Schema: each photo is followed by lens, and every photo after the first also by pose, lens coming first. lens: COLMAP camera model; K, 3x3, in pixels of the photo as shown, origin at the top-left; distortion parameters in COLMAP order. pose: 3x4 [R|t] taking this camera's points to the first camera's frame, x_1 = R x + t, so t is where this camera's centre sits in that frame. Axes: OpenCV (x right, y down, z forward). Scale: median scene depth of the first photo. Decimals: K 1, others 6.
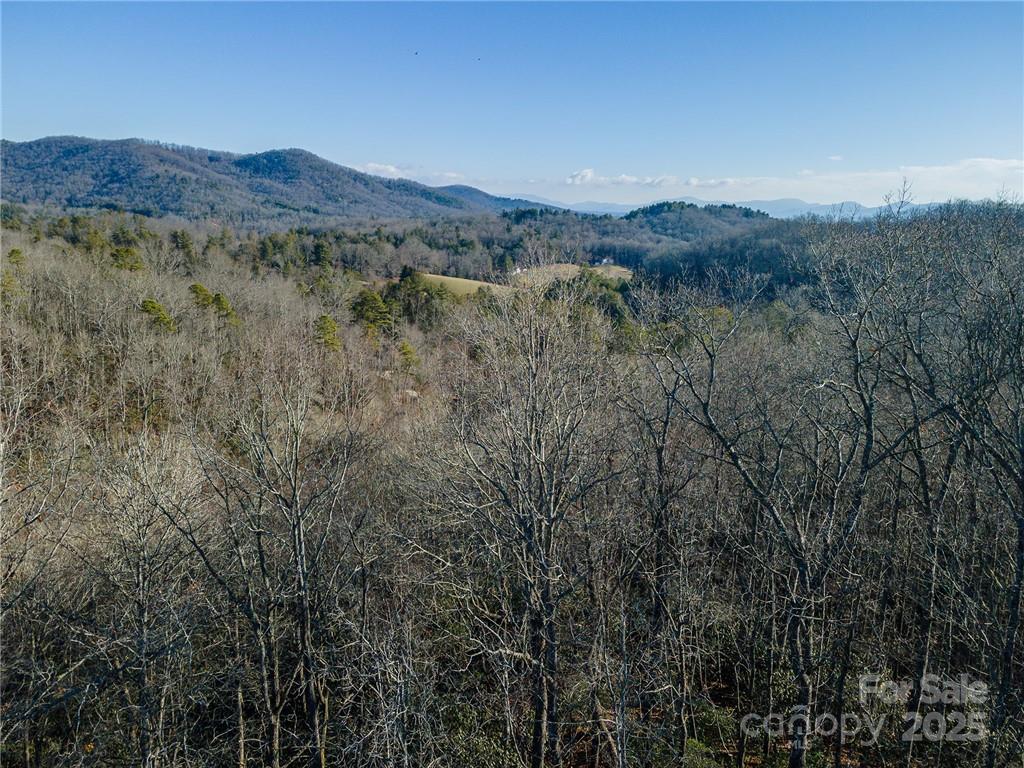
lens RADIAL K [[740.4, 0, 512.0], [0, 740.4, 384.0], [0, 0, 1]] dist [0.042090, 0.003998]
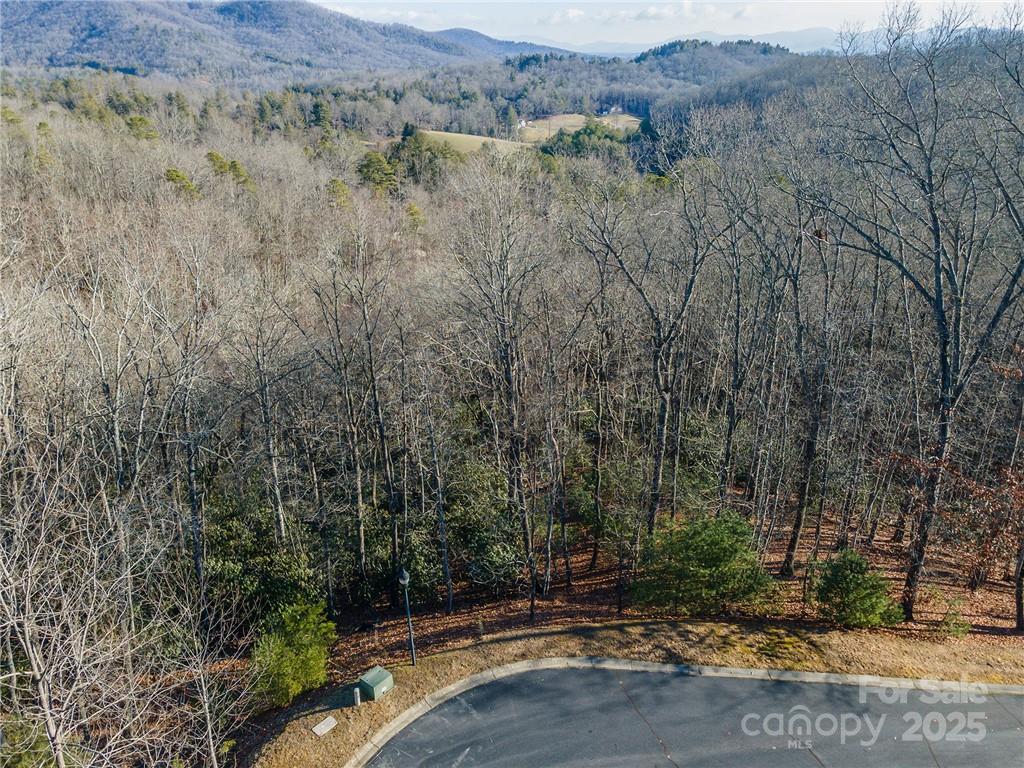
lens RADIAL K [[740.4, 0, 512.0], [0, 740.4, 384.0], [0, 0, 1]] dist [0.042090, 0.003998]
pose [[0.999426, -0.028265, -0.018681, 0.002191], [0.031226, 0.982394, 0.184192, 0.001290], [0.013146, -0.184670, 0.982713, -0.016947]]
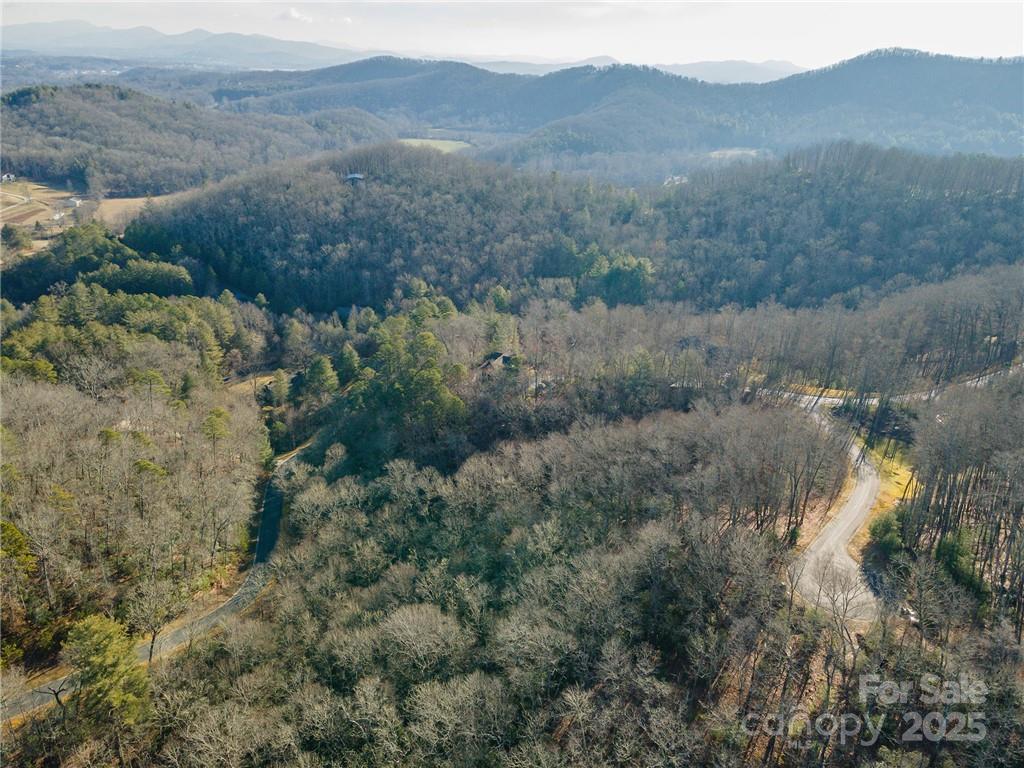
lens RADIAL K [[740.4, 0, 512.0], [0, 740.4, 384.0], [0, 0, 1]] dist [0.042090, 0.003998]
pose [[0.664082, -0.315292, 0.677928, -0.150593], [0.163562, 0.946034, 0.279762, -0.082519], [-0.729550, -0.074902, 0.679814, -0.058104]]
